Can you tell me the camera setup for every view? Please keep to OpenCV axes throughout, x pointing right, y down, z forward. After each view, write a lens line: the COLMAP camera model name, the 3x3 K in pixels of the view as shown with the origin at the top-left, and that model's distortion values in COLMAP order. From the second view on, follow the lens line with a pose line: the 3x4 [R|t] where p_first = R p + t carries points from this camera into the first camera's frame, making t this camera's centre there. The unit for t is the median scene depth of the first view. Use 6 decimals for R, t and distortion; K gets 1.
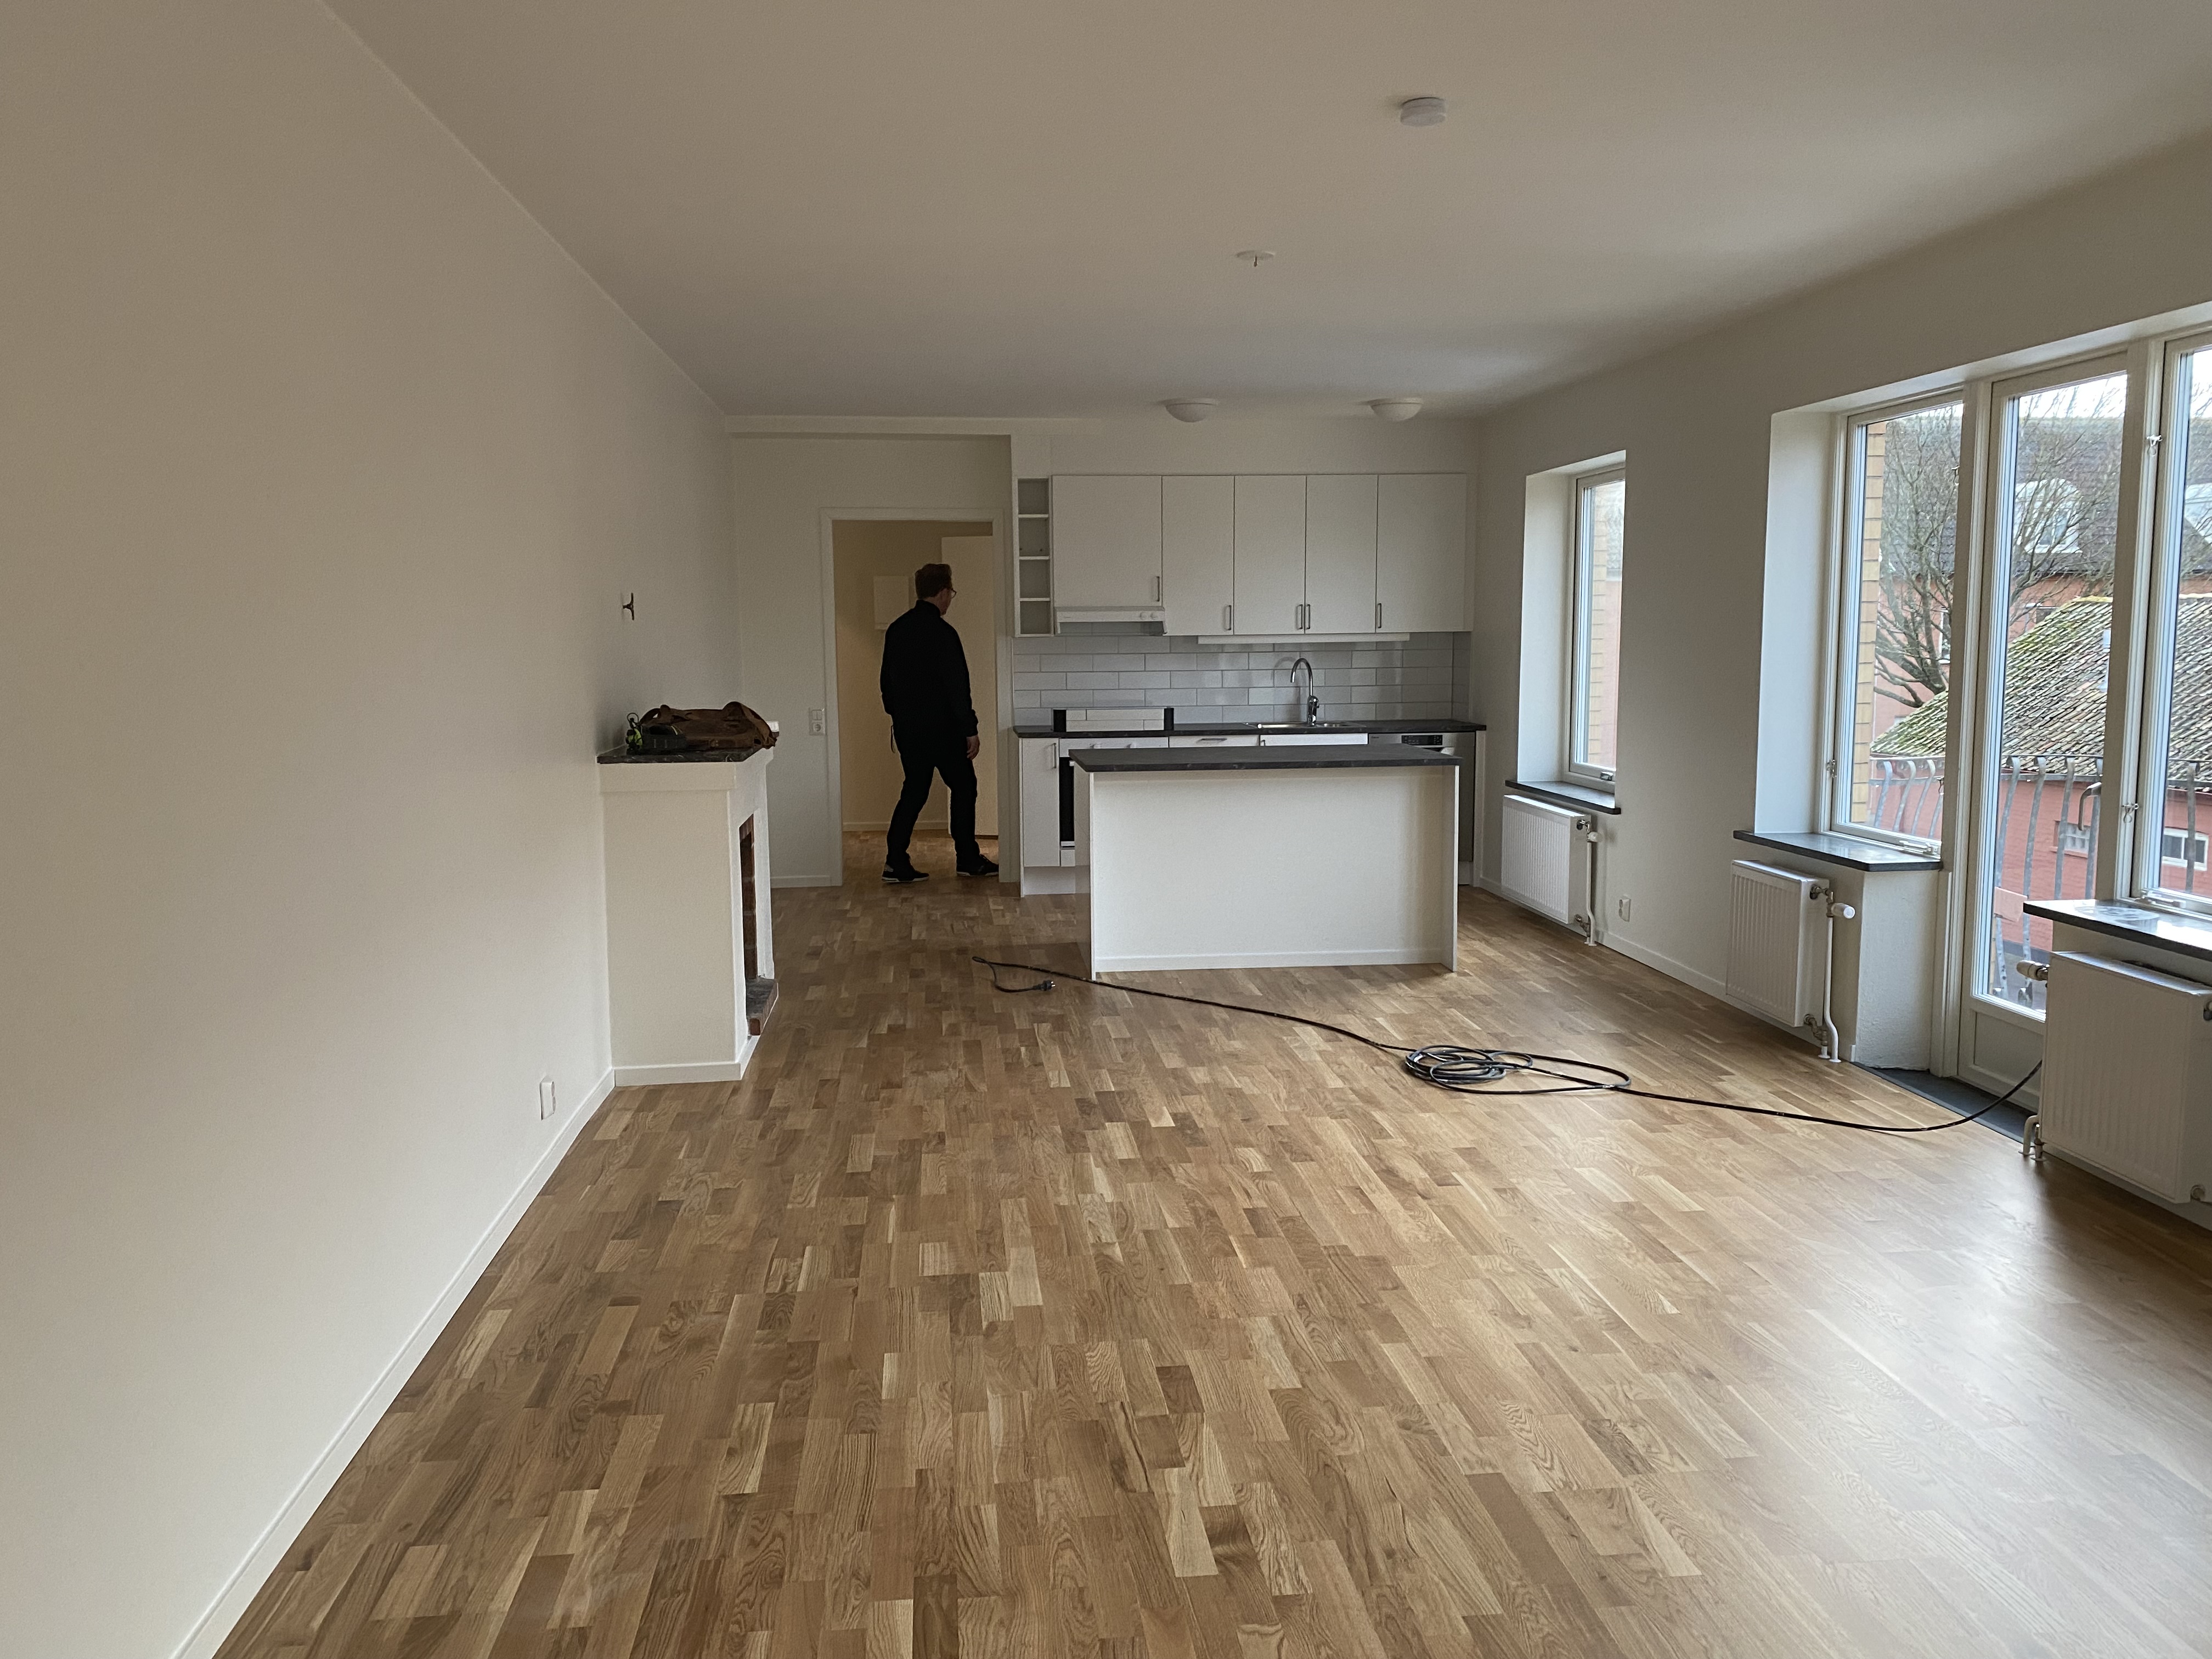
lens RADIAL K [[1694.0, 0, 1106.0], [0, 1694.0, 829.5], [0, 0, 1]] dist [0.222914, -0.091352]
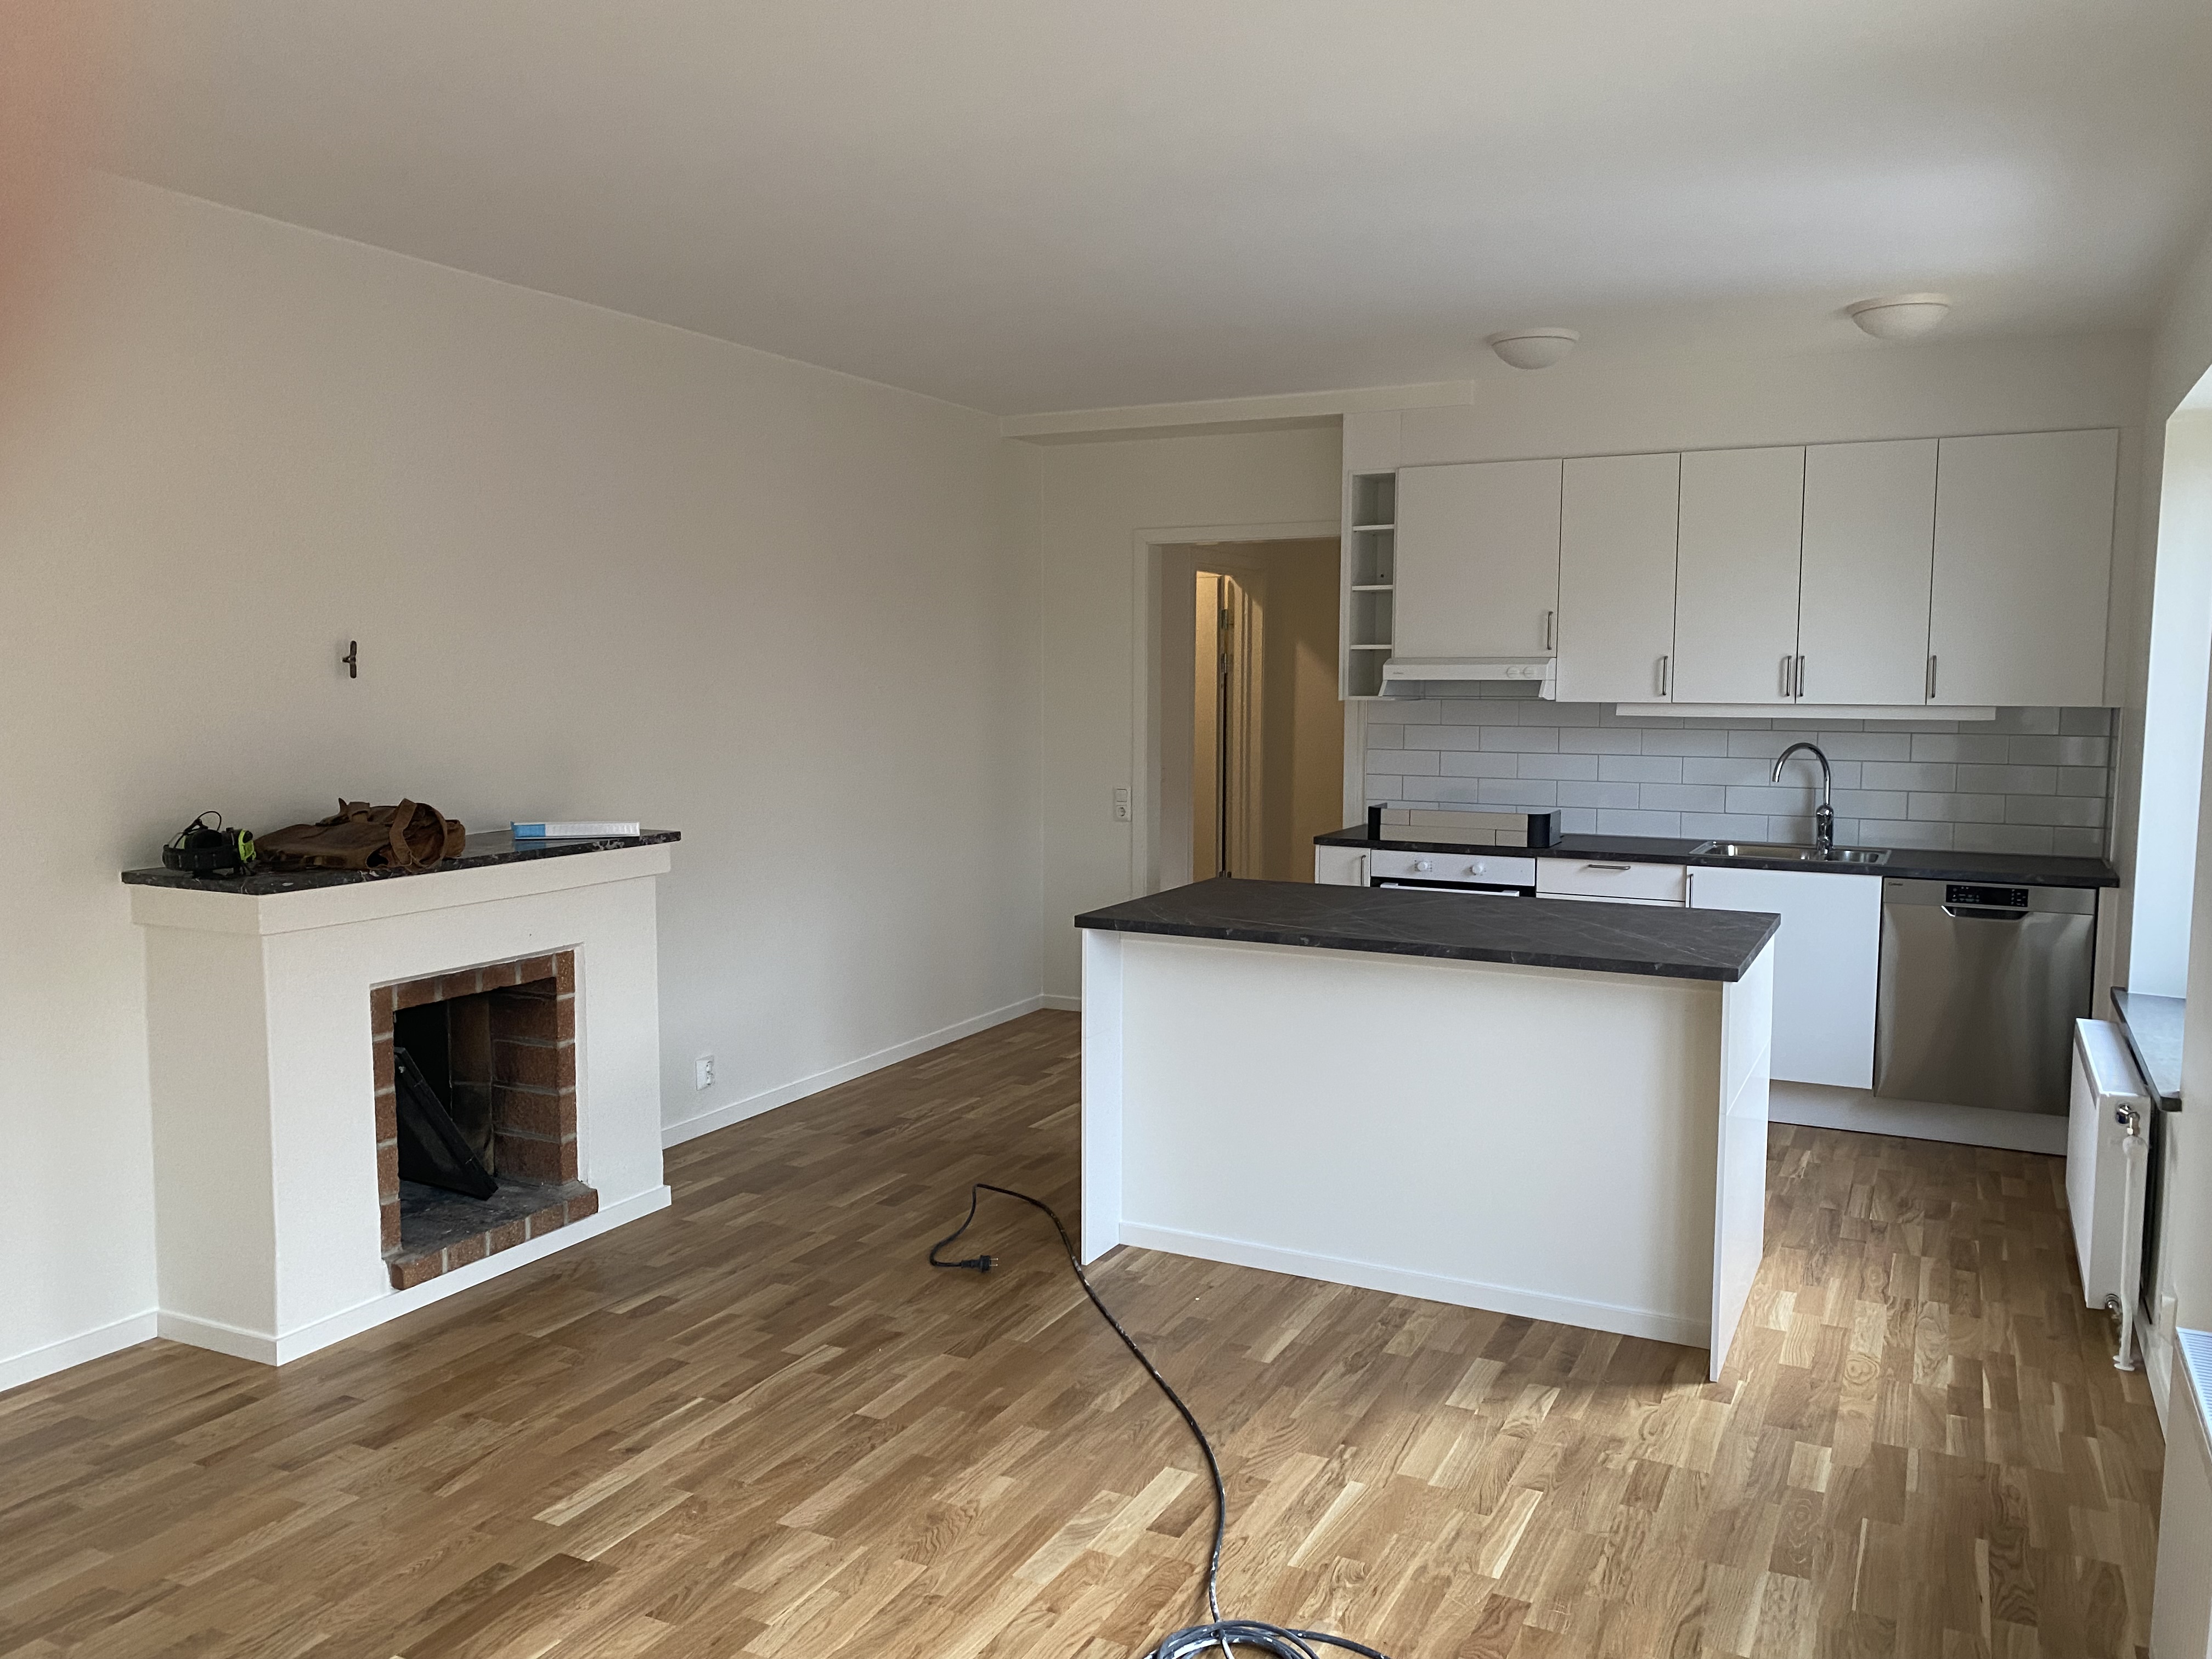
lens RADIAL K [[1680.8, 0, 1107.8], [0, 1680.8, 857.5], [0, 0, 1]] dist [0.067897, -0.087615]
pose [[0.842829, 0.070556, -0.533536, 0.241825], [-0.074337, 0.997129, 0.014431, -0.051672], [0.533022, 0.027499, 0.845654, 0.365300]]
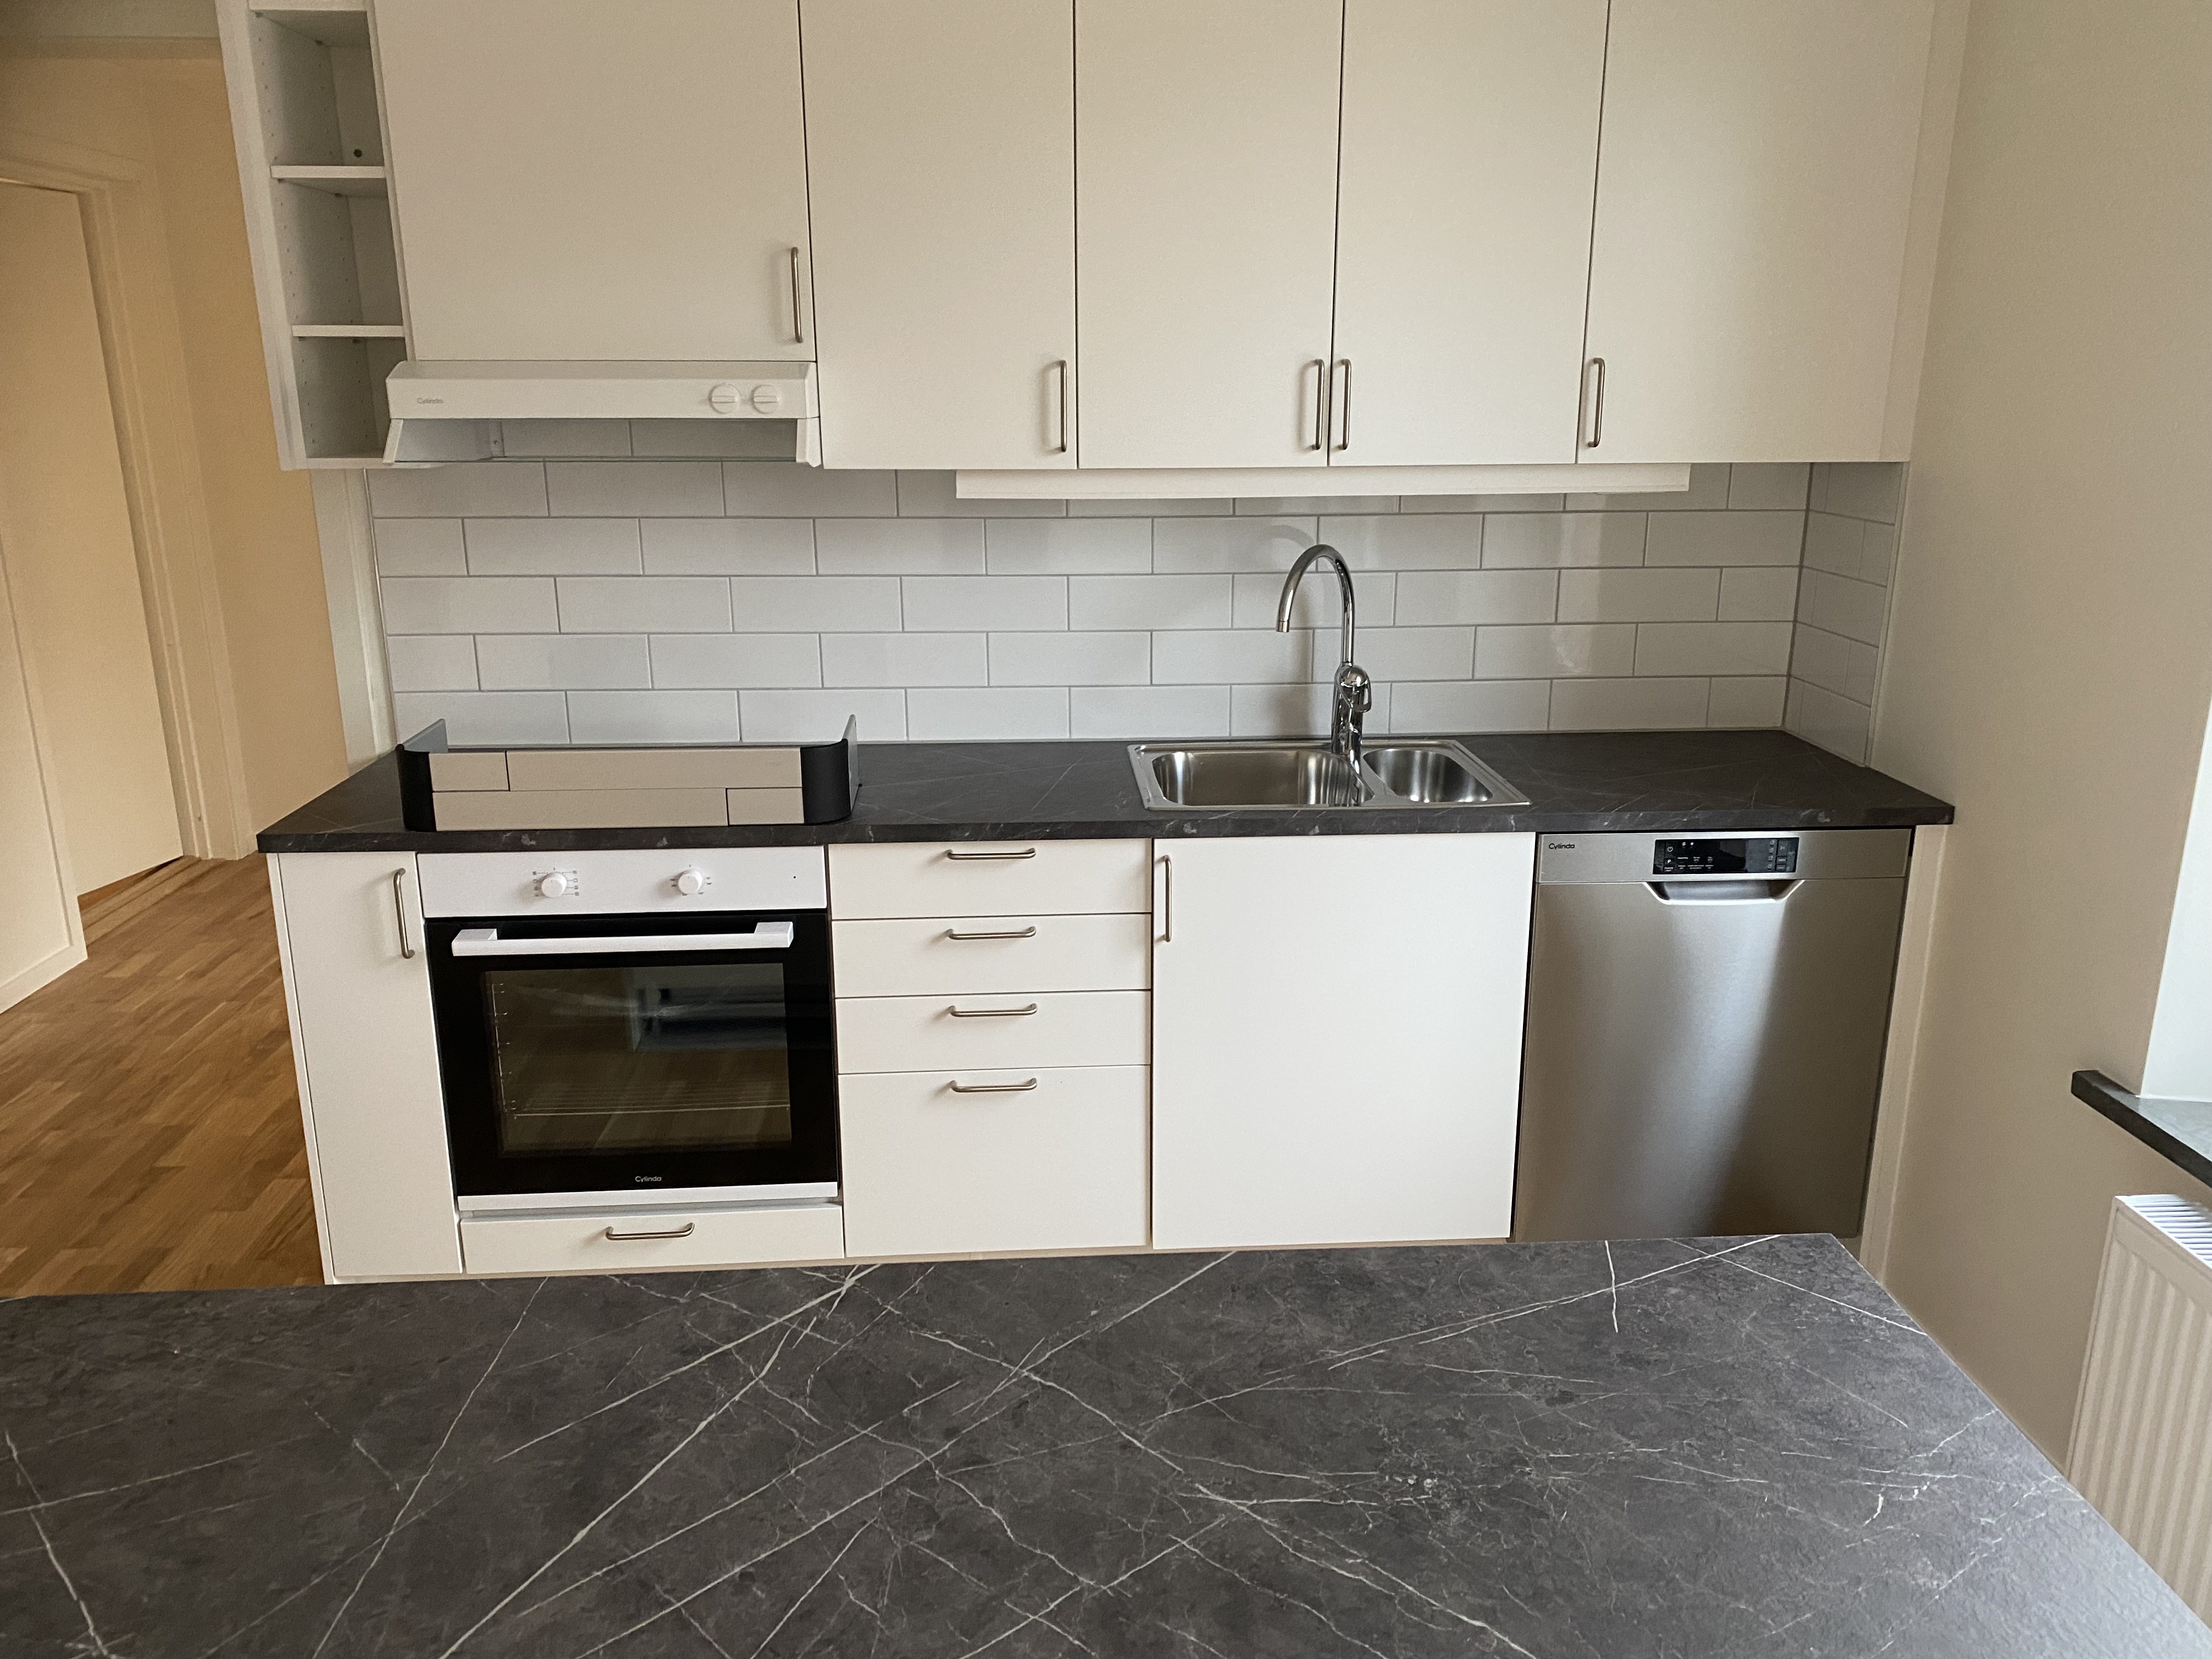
lens RADIAL K [[1680.8, 0, 1107.8], [0, 1680.8, 857.5], [0, 0, 1]] dist [0.067897, -0.087615]
pose [[0.999102, 0.017434, -0.038618, 0.093732], [-0.011257, 0.987889, 0.154751, -0.095521], [0.040848, -0.154178, 0.987198, 0.723661]]
